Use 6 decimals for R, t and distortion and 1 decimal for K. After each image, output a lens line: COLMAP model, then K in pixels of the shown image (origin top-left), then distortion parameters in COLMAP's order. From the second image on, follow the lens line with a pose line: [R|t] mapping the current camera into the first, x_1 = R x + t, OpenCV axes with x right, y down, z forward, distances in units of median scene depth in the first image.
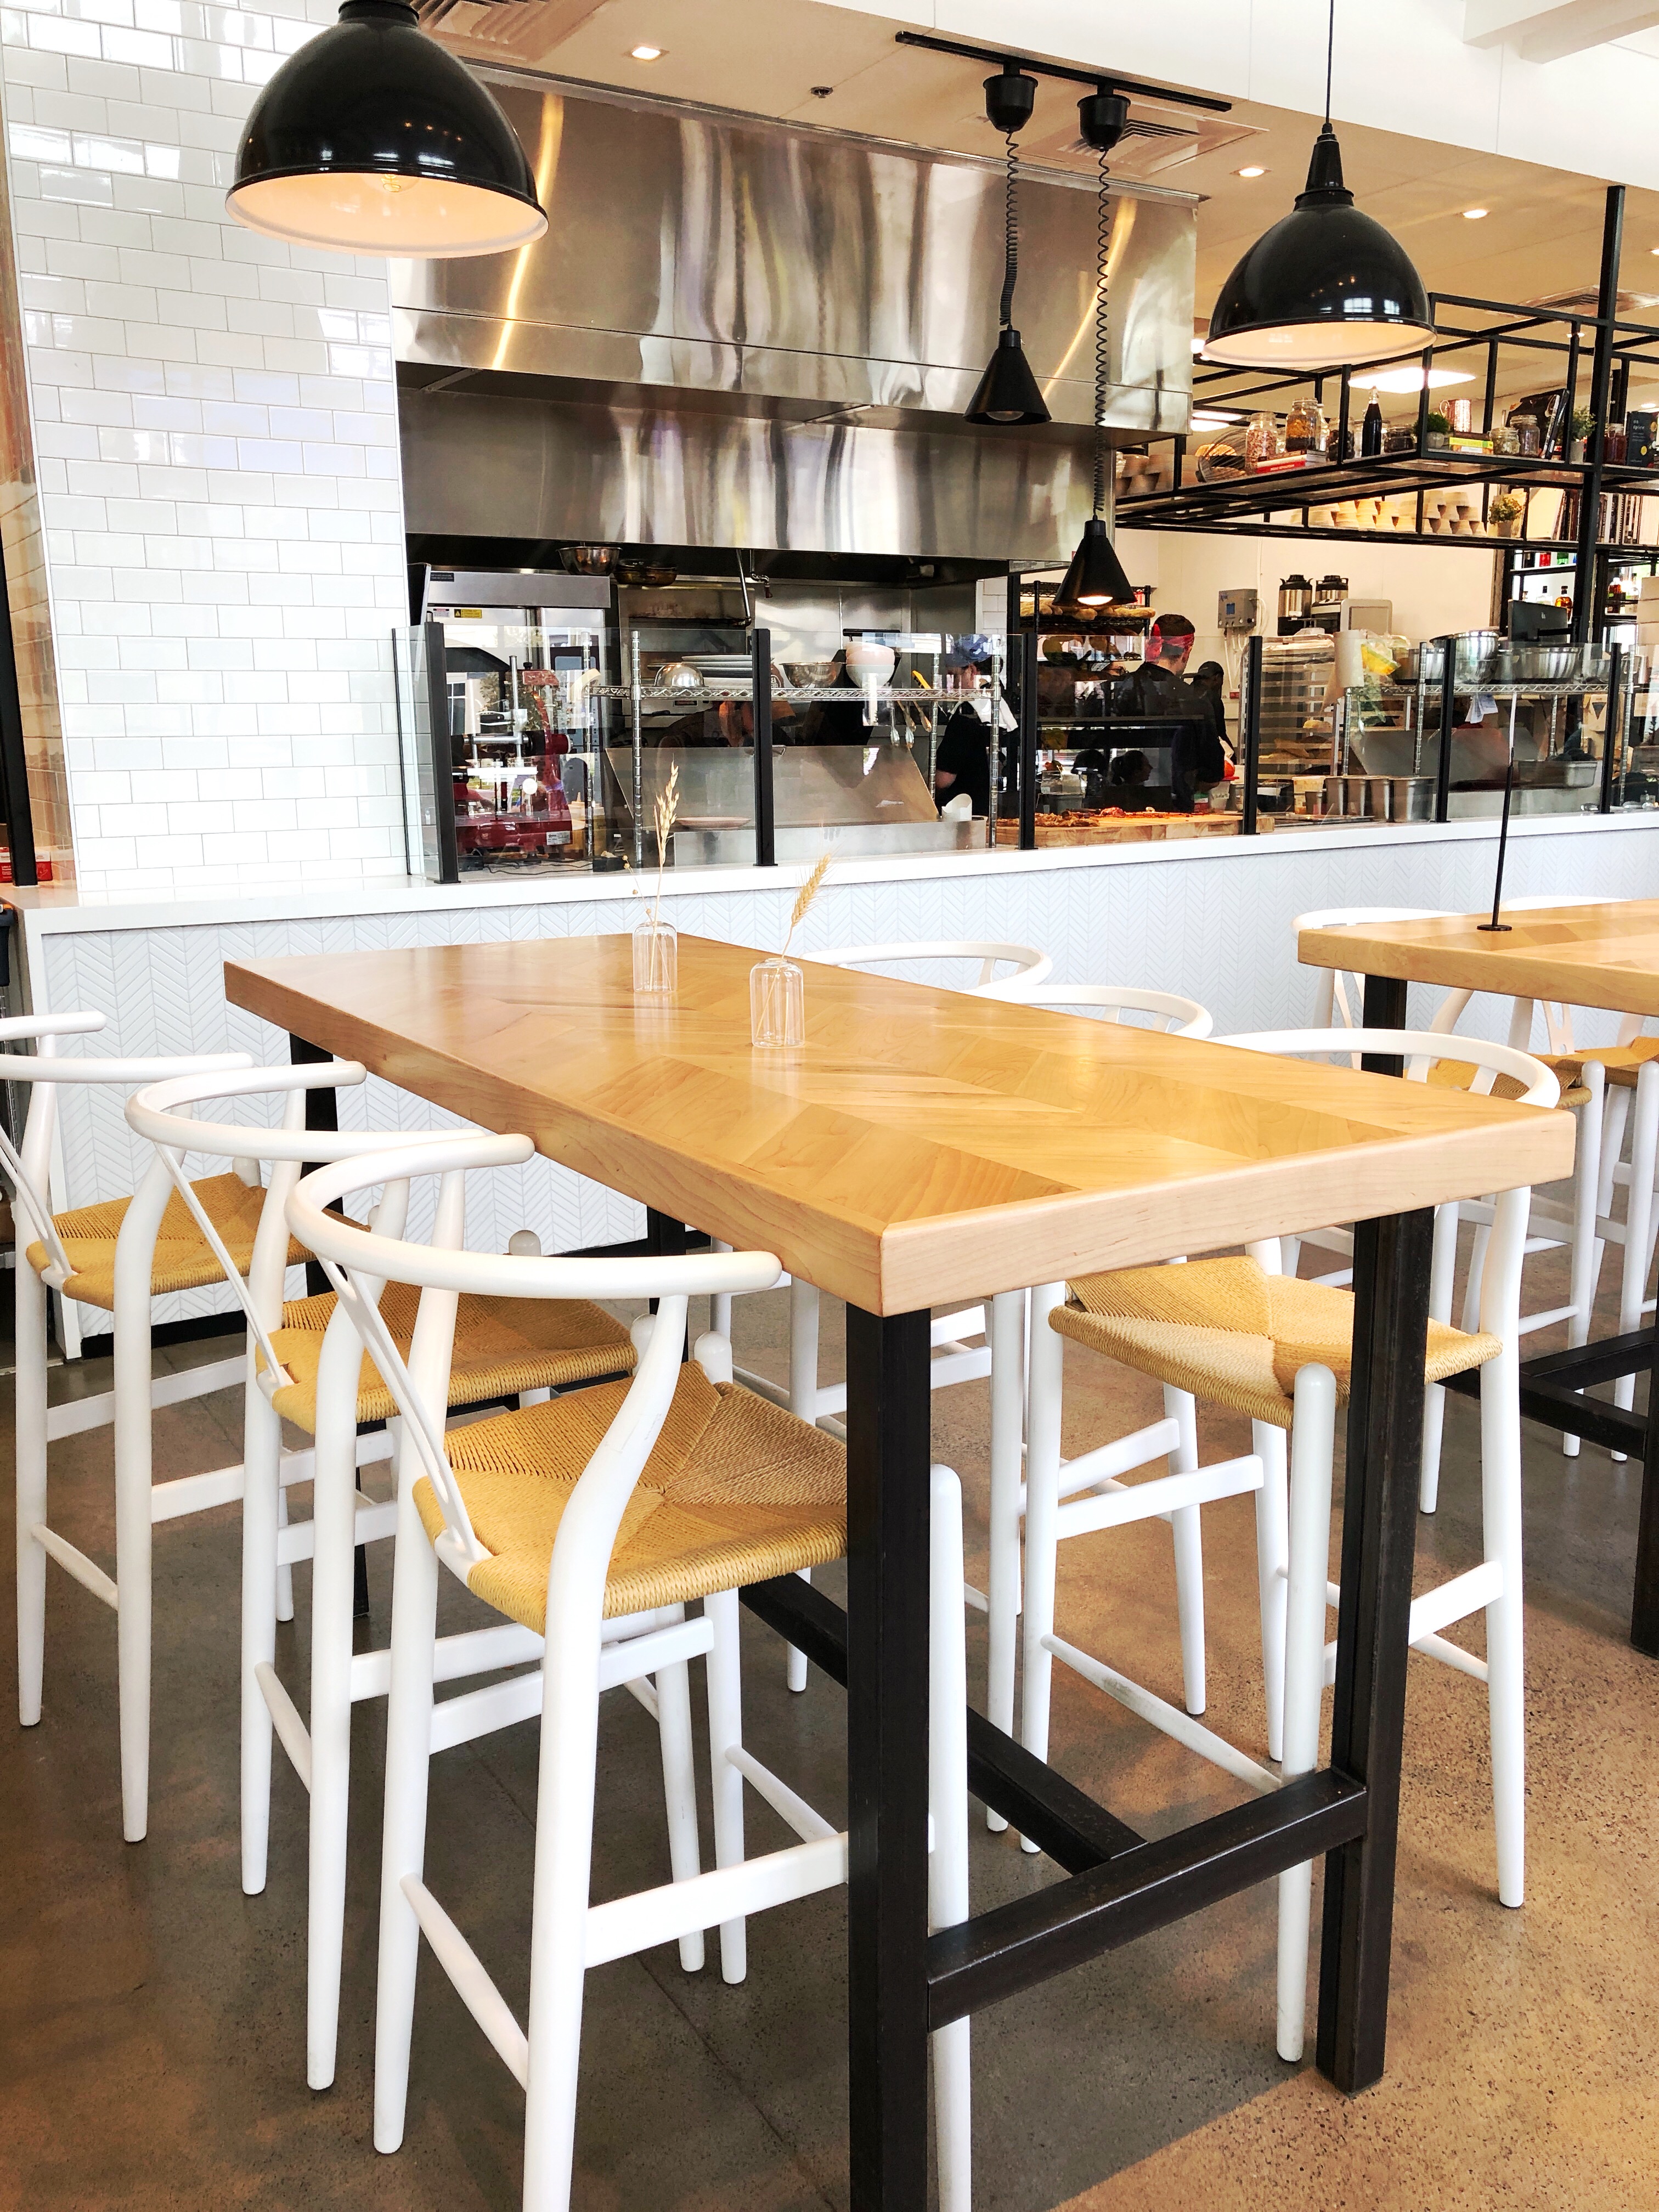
lens RADIAL K [[1827.0, 0, 829.5], [0, 1827.0, 1106.0], [0, 0, 1]] dist [0.050142, 0.000934]
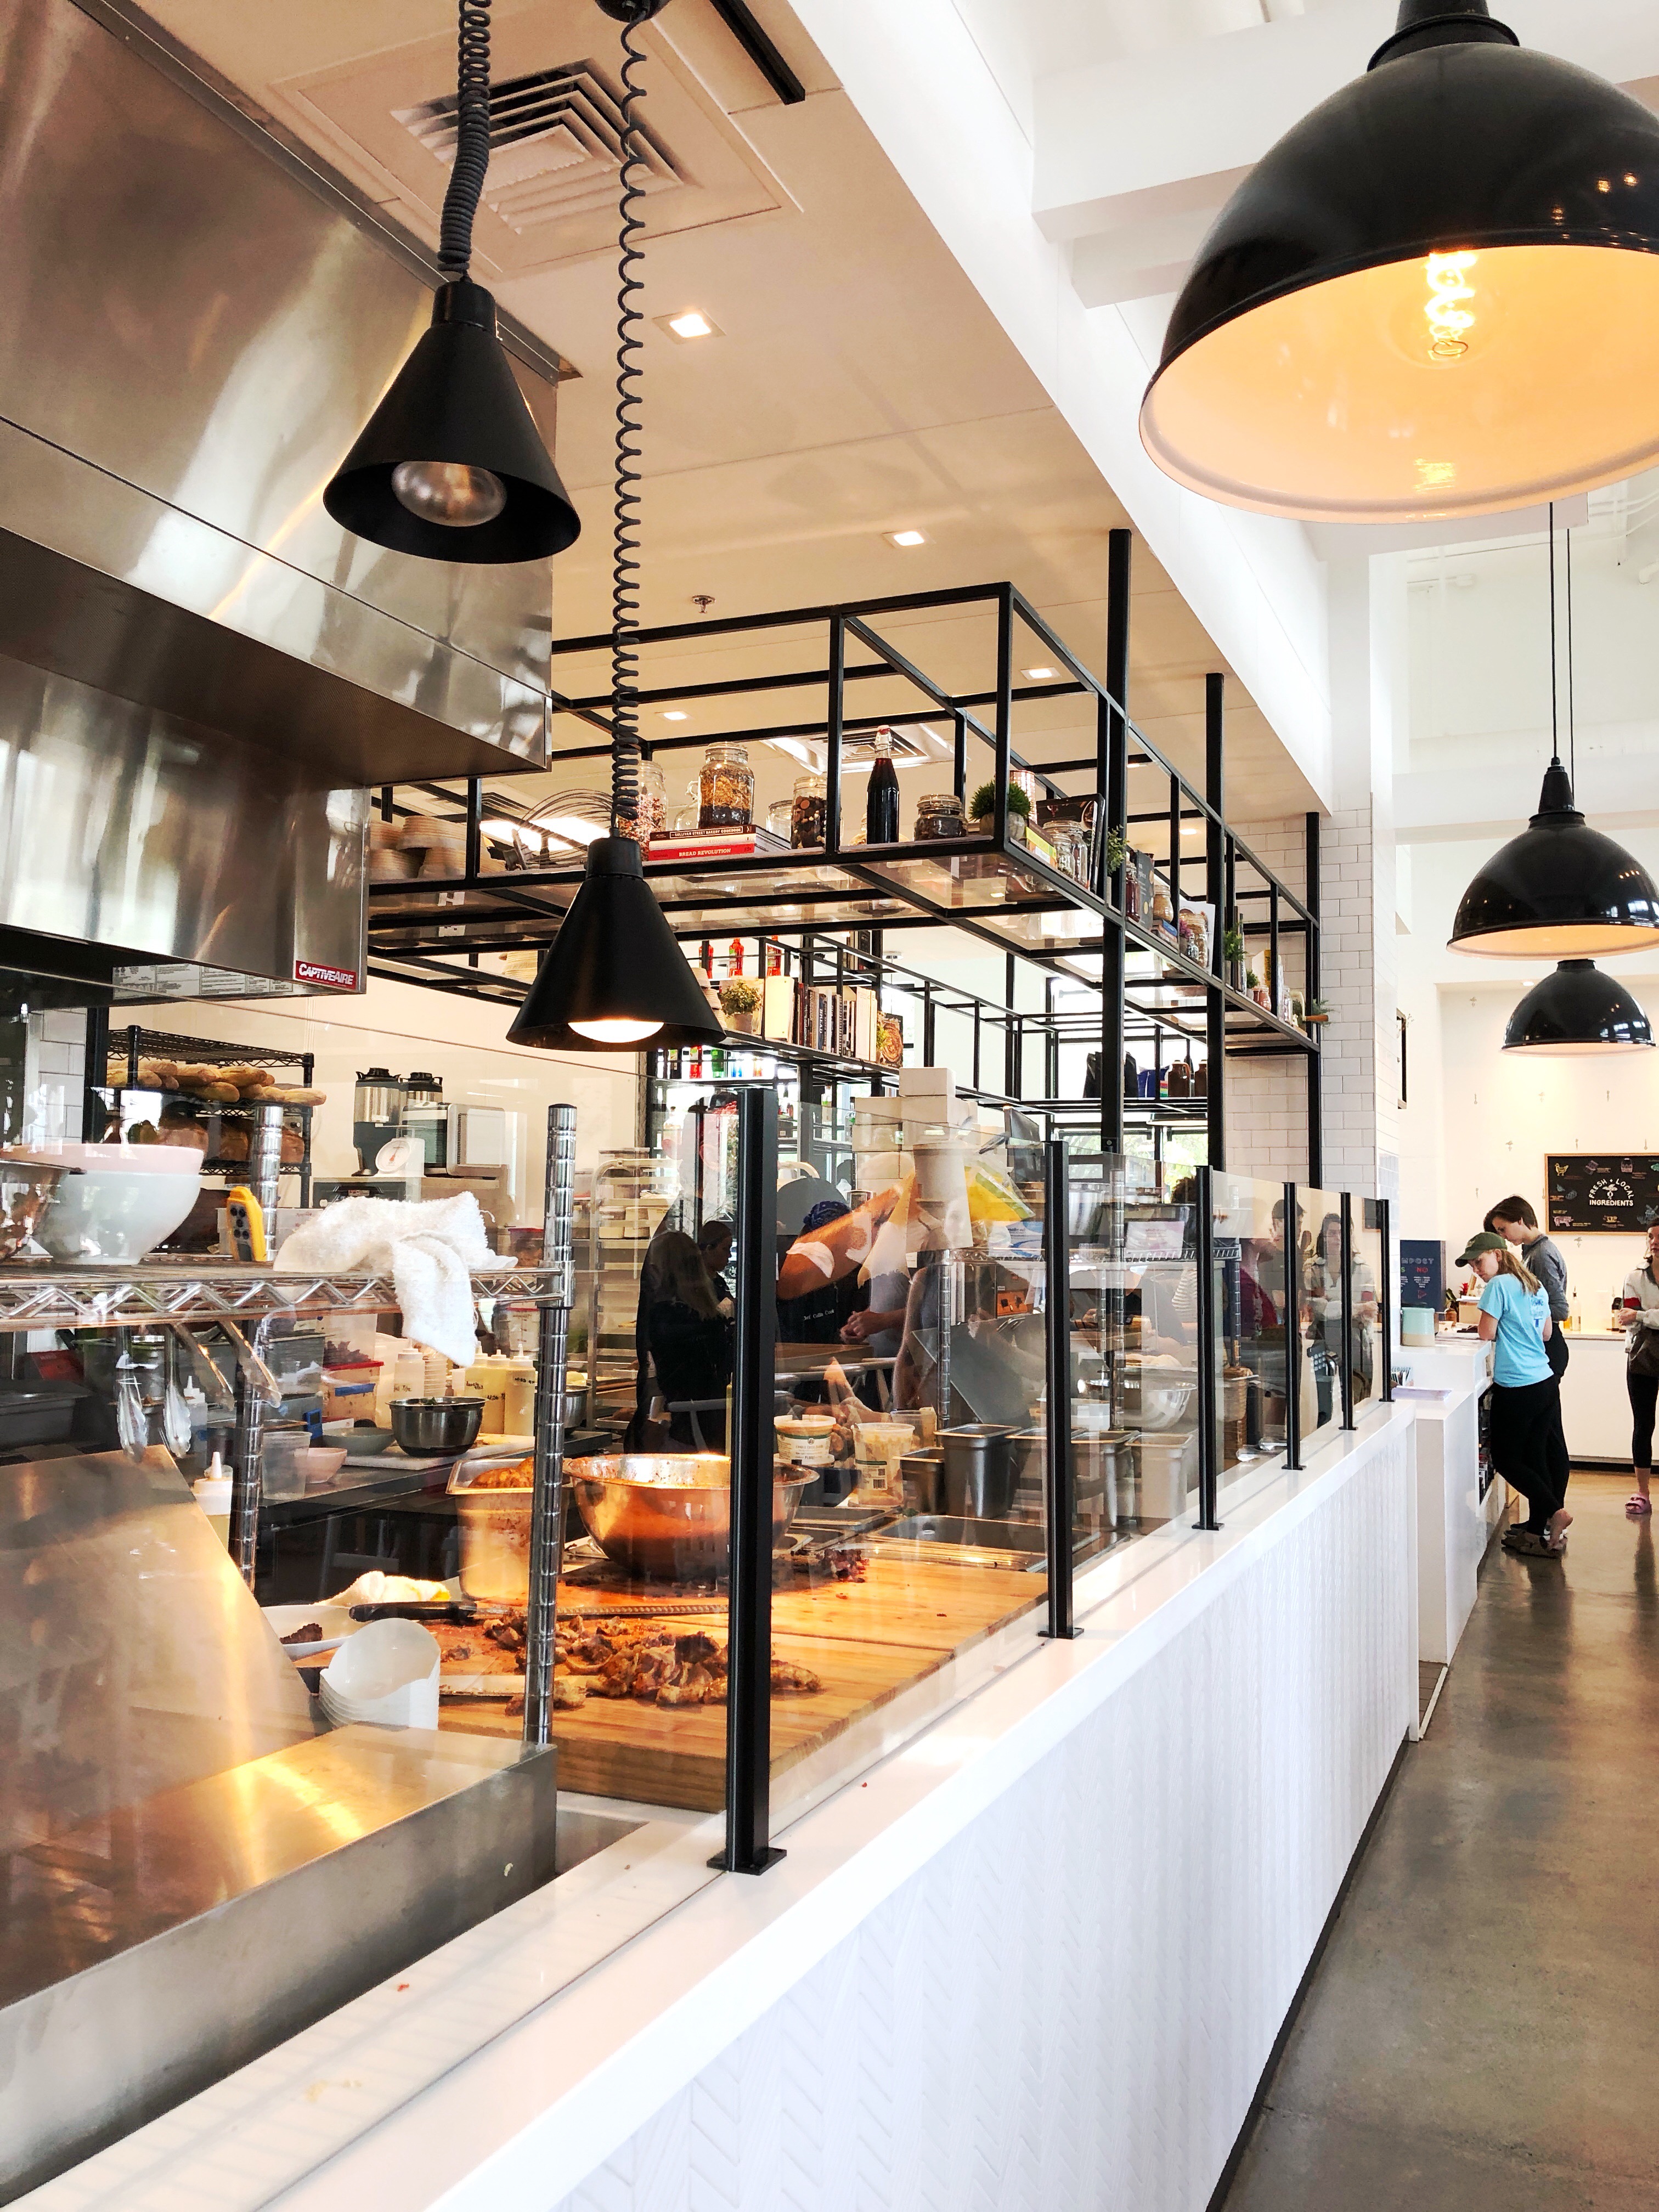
lens RADIAL K [[1819.3, 0, 829.5], [0, 1819.3, 1106.0], [0, 0, 1]] dist [0.118143, 0.001110]
pose [[0.820070, 0.055547, 0.569561, -0.028072], [0.102073, 0.965120, -0.241092, -0.112061], [-0.563087, 0.255849, 0.785795, 0.467940]]
